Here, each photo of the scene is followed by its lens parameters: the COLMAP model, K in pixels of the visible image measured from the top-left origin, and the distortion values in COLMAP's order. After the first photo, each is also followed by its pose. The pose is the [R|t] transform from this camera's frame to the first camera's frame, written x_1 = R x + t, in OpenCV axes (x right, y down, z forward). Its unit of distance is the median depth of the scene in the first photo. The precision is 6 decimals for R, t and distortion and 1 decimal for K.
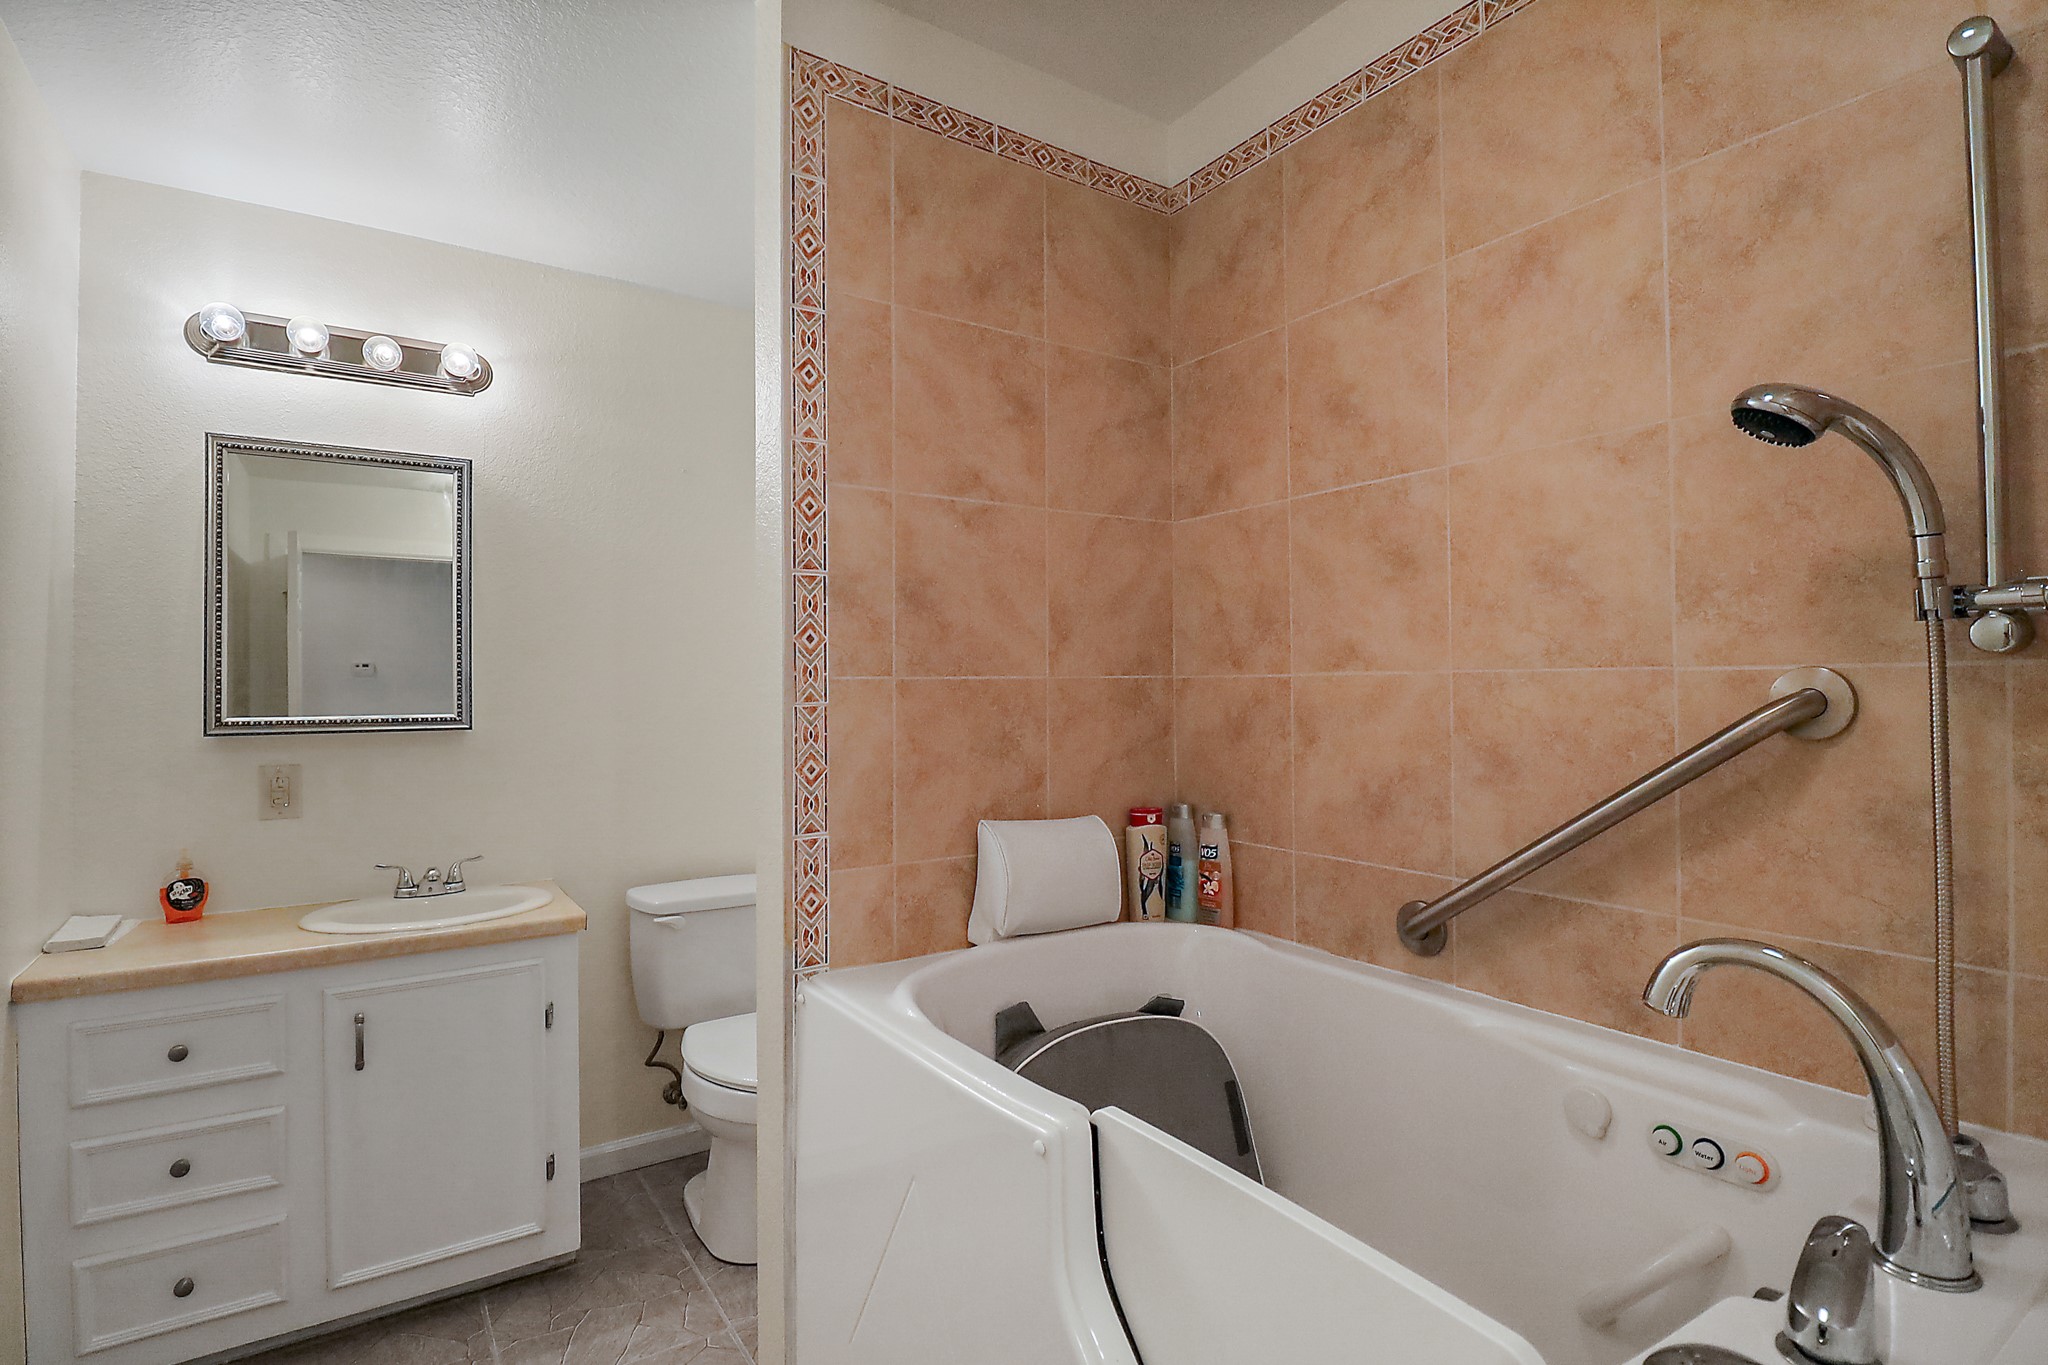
lens RADIAL K [[993.6, 0, 1038.3], [0, 993.6, 677.3], [0, 0, 1]] dist [0.002232, -0.013474]
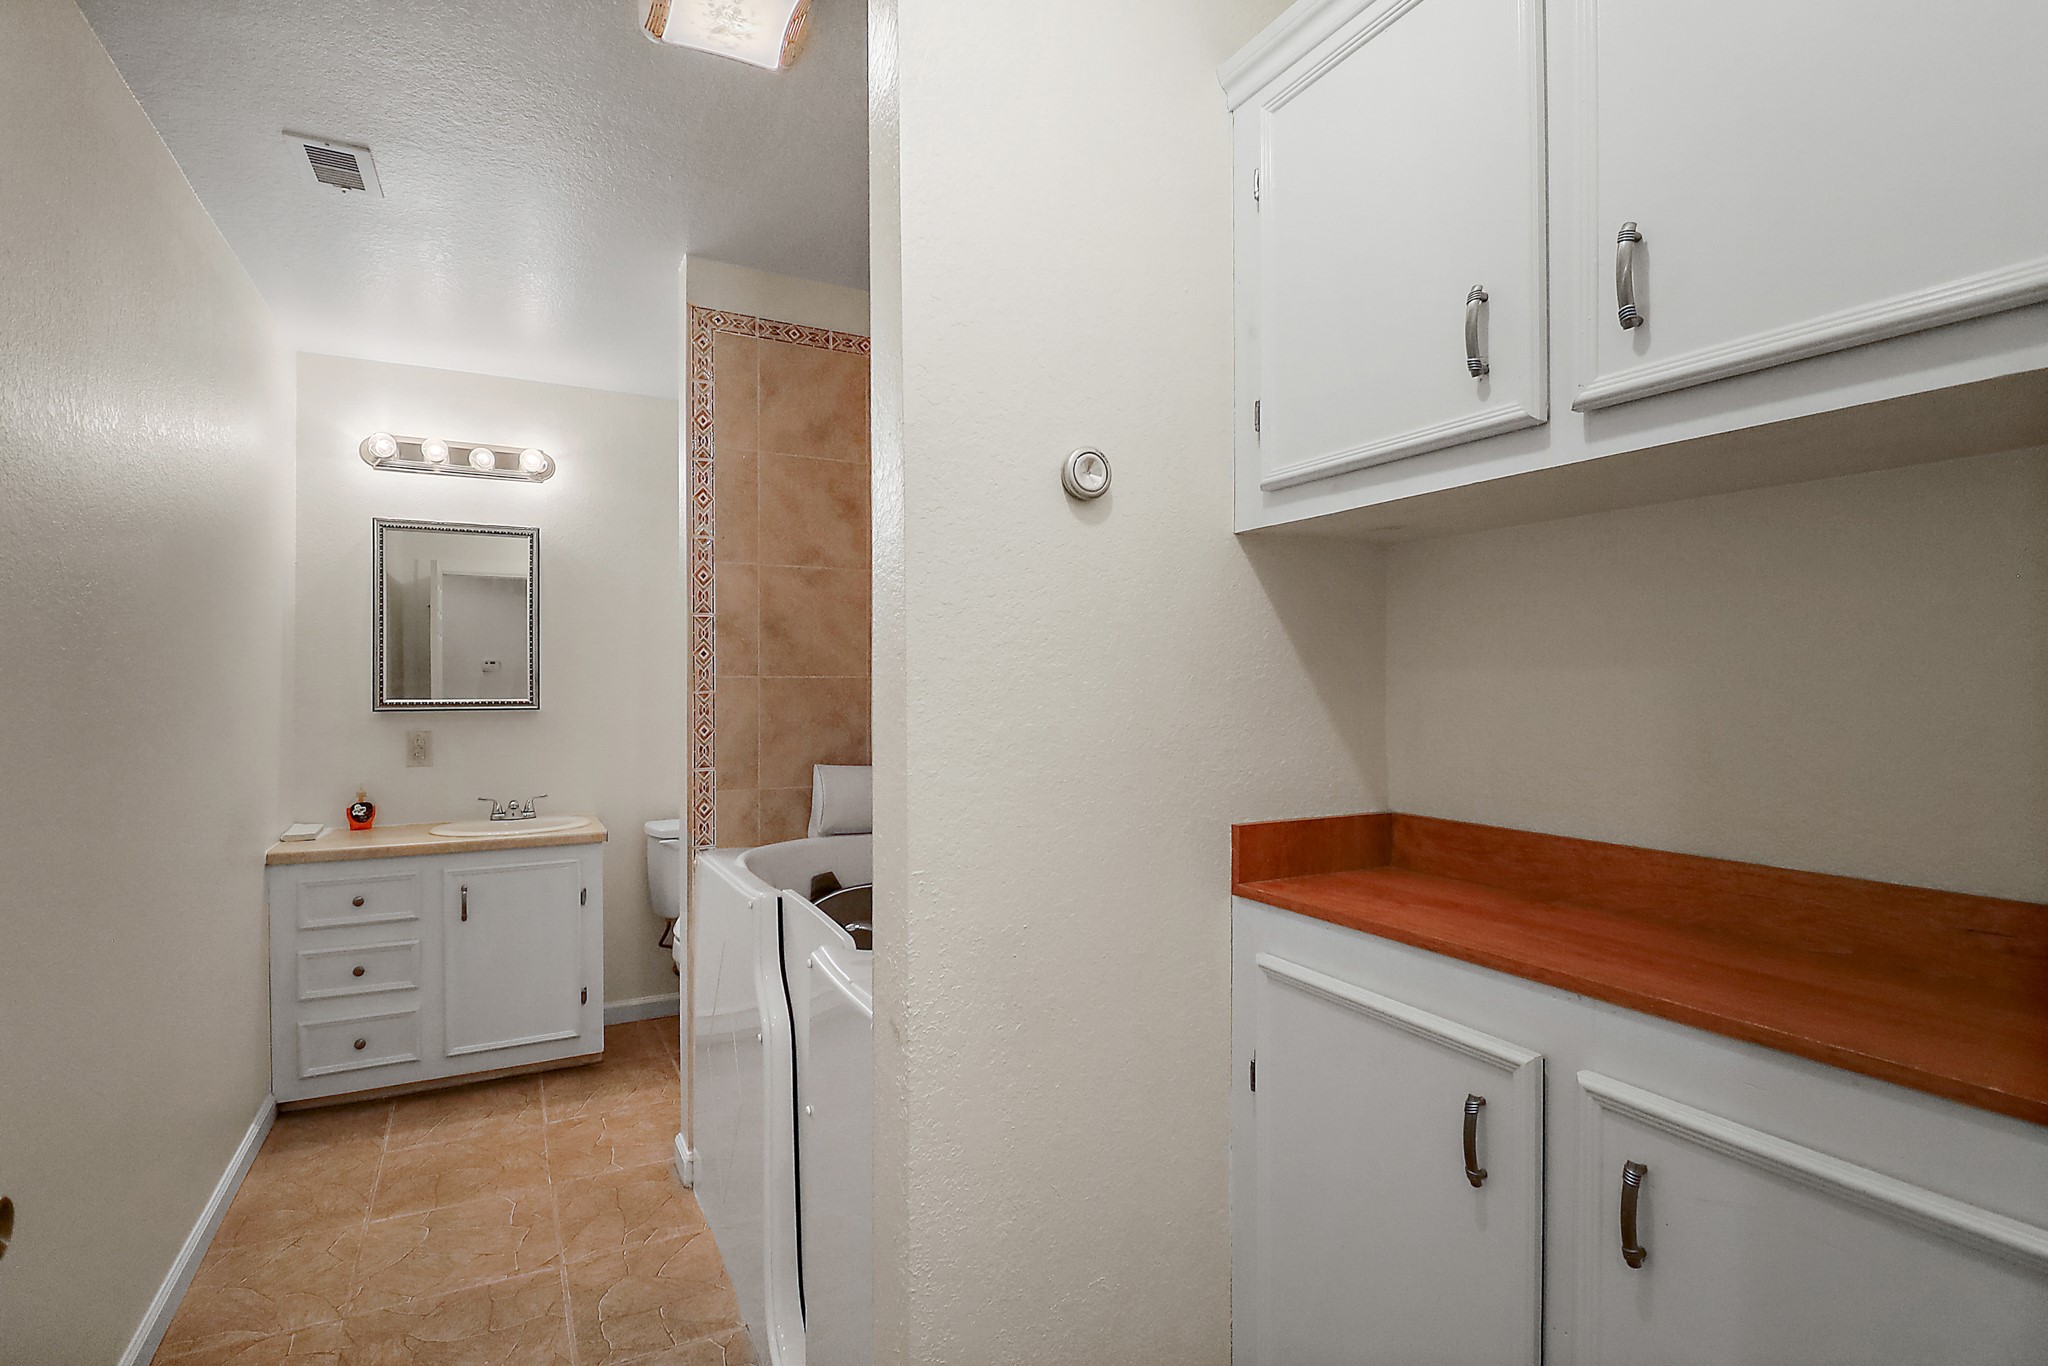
lens RADIAL K [[993.6, 0, 1038.3], [0, 993.6, 677.8], [0, 0, 1]] dist [0.002232, -0.013474]
pose [[0.994344, 0.002822, -0.106173, 0.426624], [-0.002049, 0.999971, 0.007384, -0.009332], [0.106190, -0.007125, 0.994320, -0.517760]]
